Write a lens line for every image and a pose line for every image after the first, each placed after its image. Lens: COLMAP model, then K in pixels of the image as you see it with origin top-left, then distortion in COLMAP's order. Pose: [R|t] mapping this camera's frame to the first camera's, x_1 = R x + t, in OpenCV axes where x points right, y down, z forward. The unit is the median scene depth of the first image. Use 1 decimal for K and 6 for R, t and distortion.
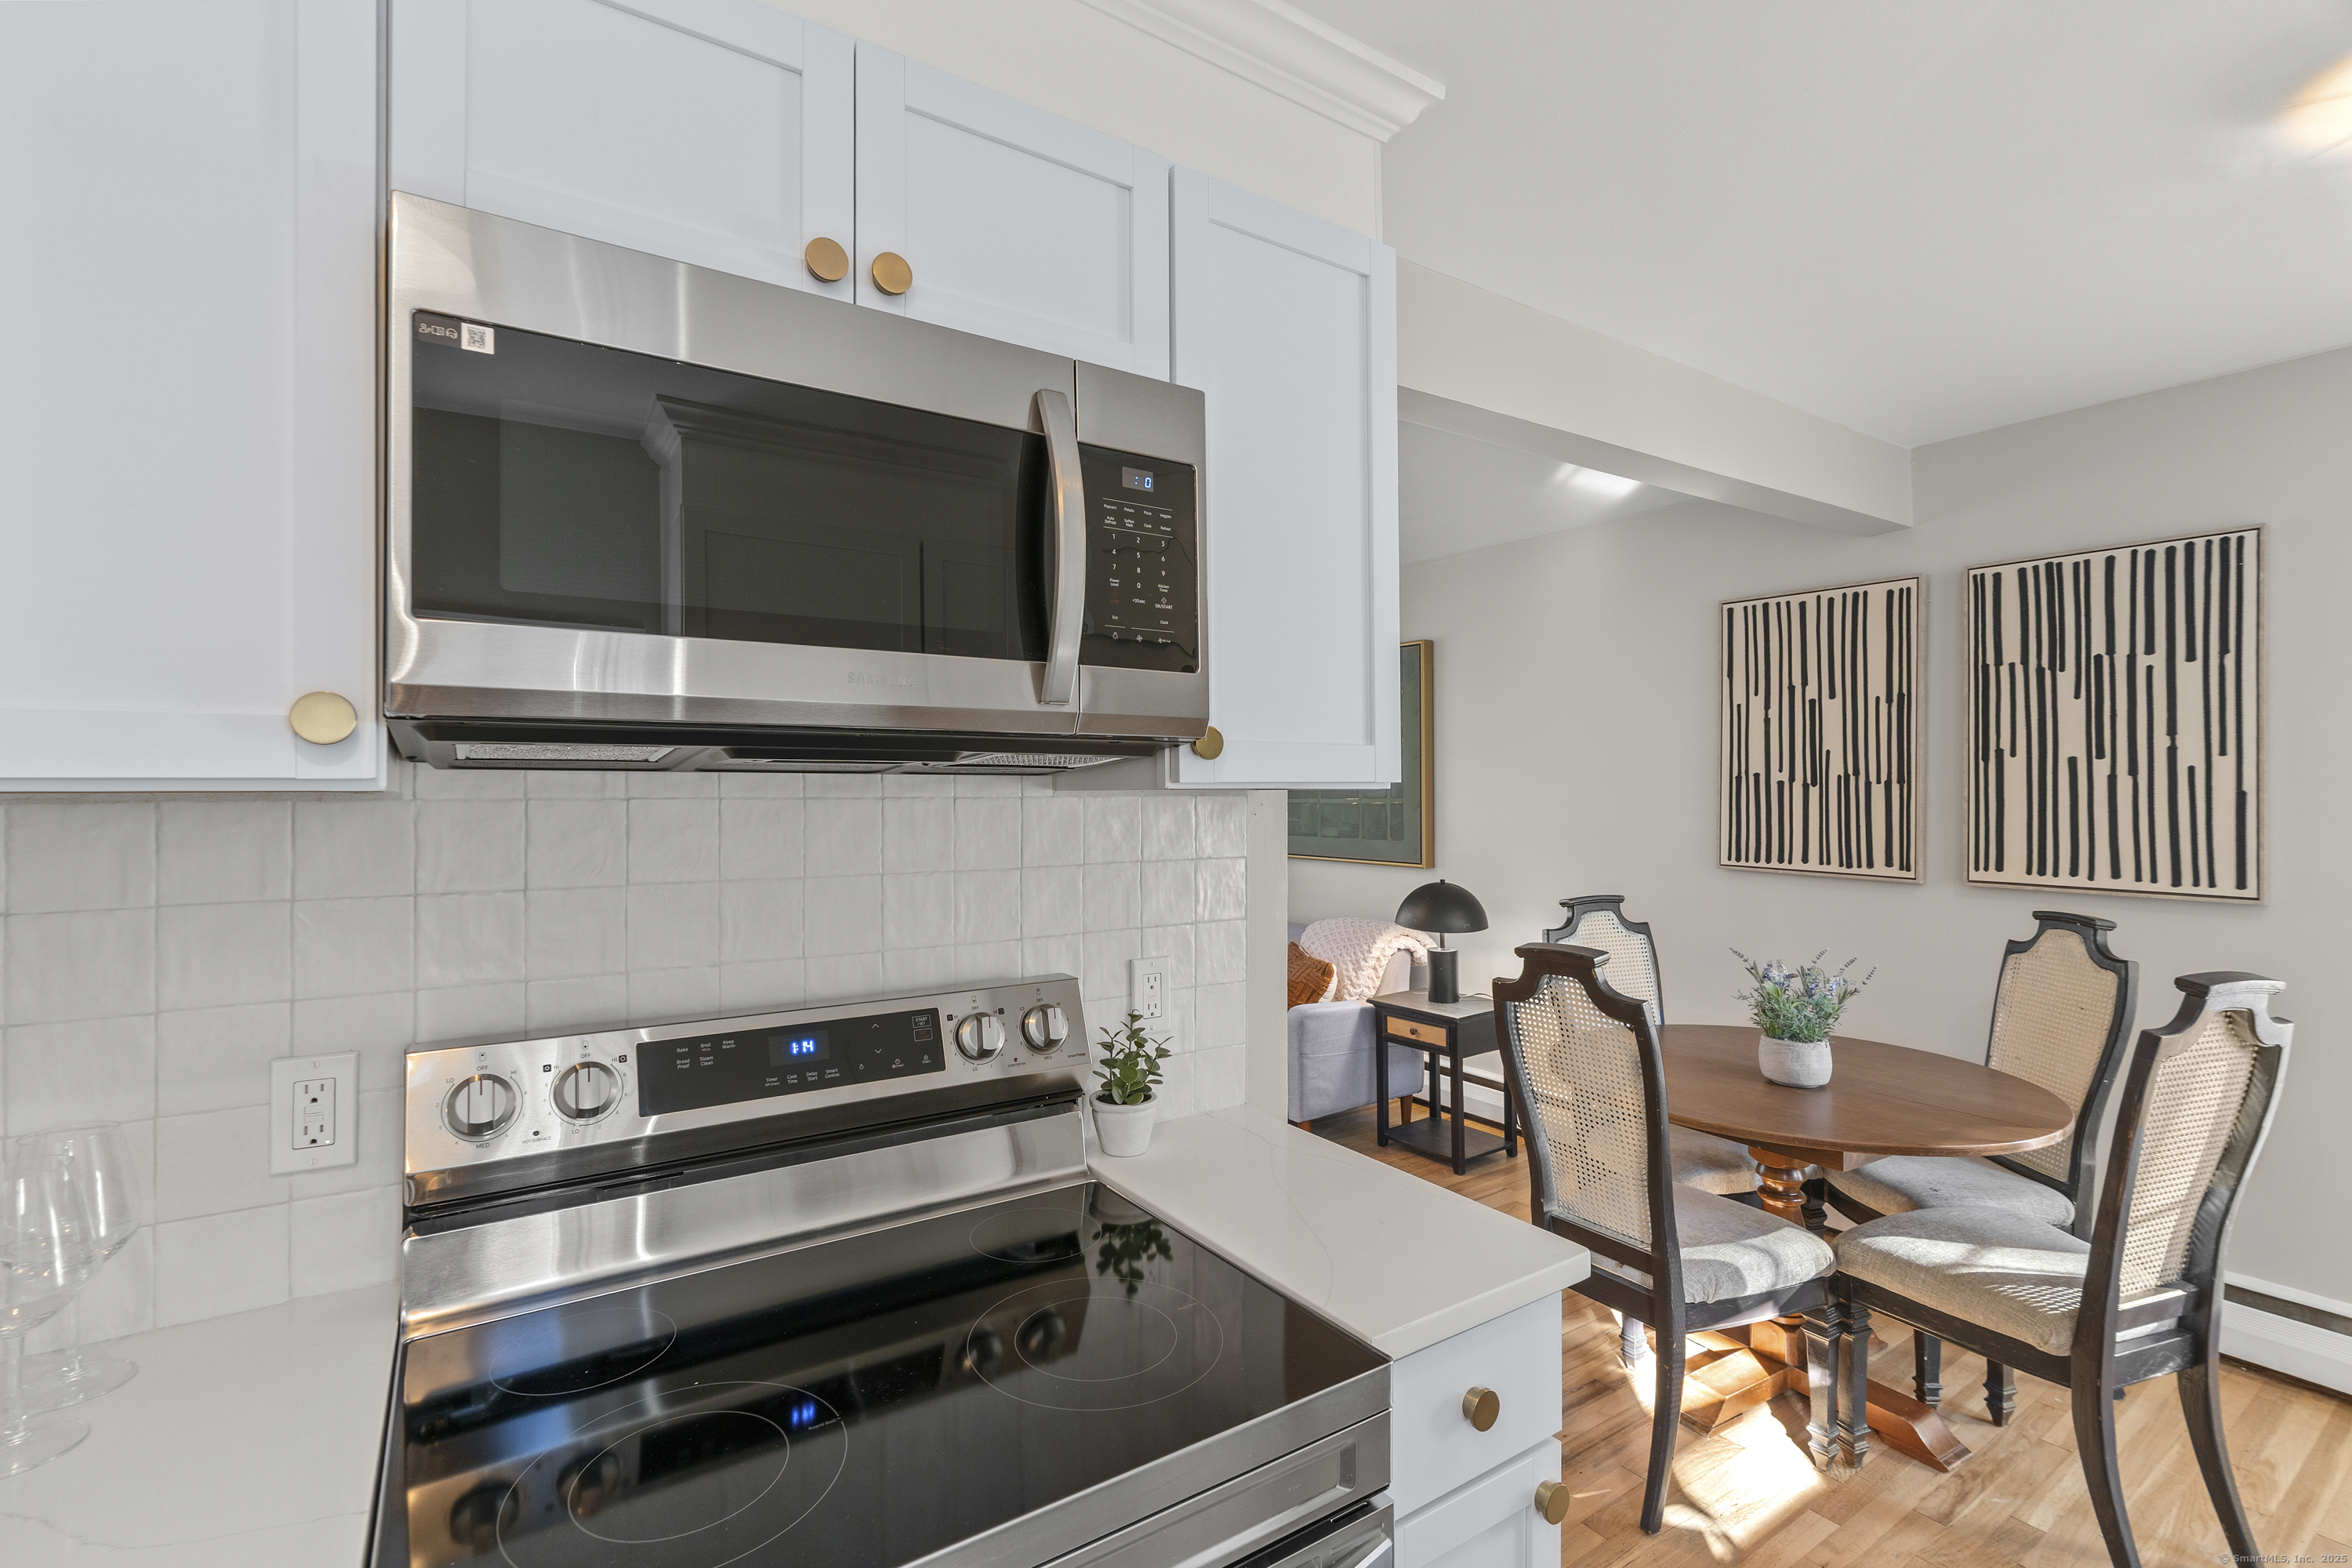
lens RADIAL K [[1061.2, 0, 1176.0], [0, 1061.2, 784.0], [0, 0, 1]] dist [0.000814, 0.000082]
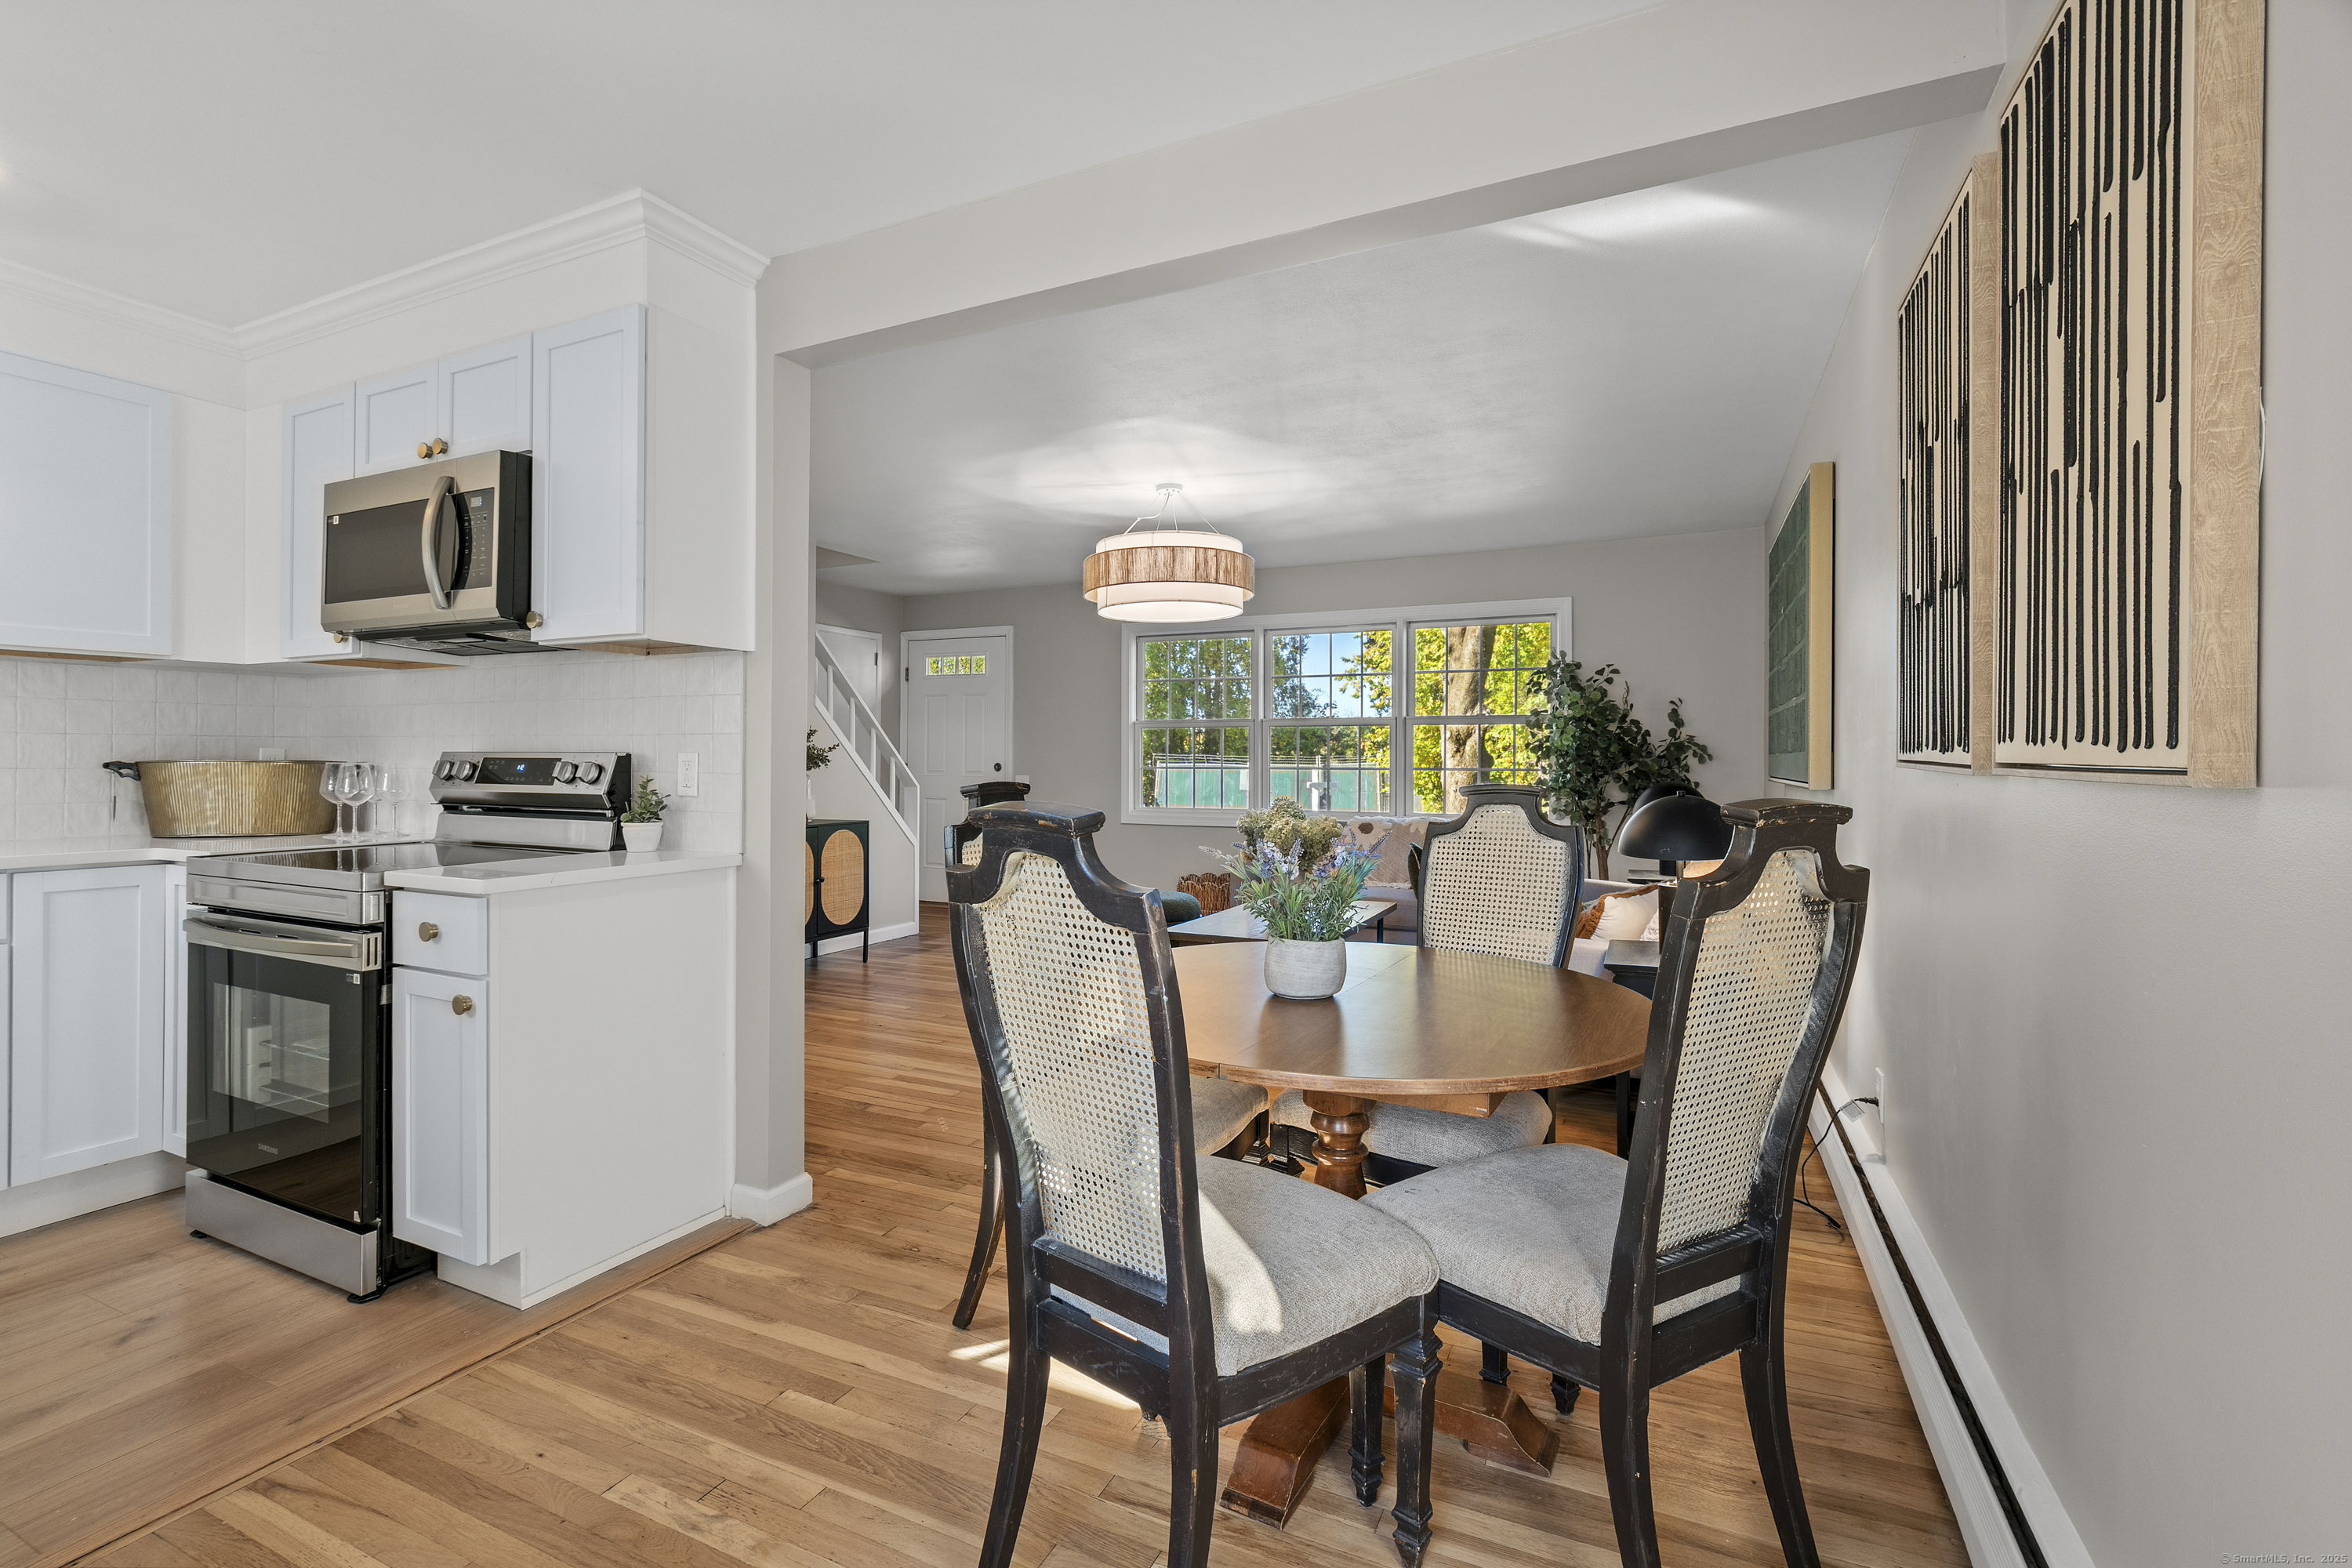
lens RADIAL K [[1066.3, 0, 1174.1], [0, 1066.3, 768.0], [0, 0, 1]] dist [-0.000897, 0.000465]
pose [[0.503929, 0.013815, -0.863635, 0.903553], [-0.001400, 0.999884, 0.015177, 0.078699], [0.863744, -0.006439, 0.503890, 0.394566]]
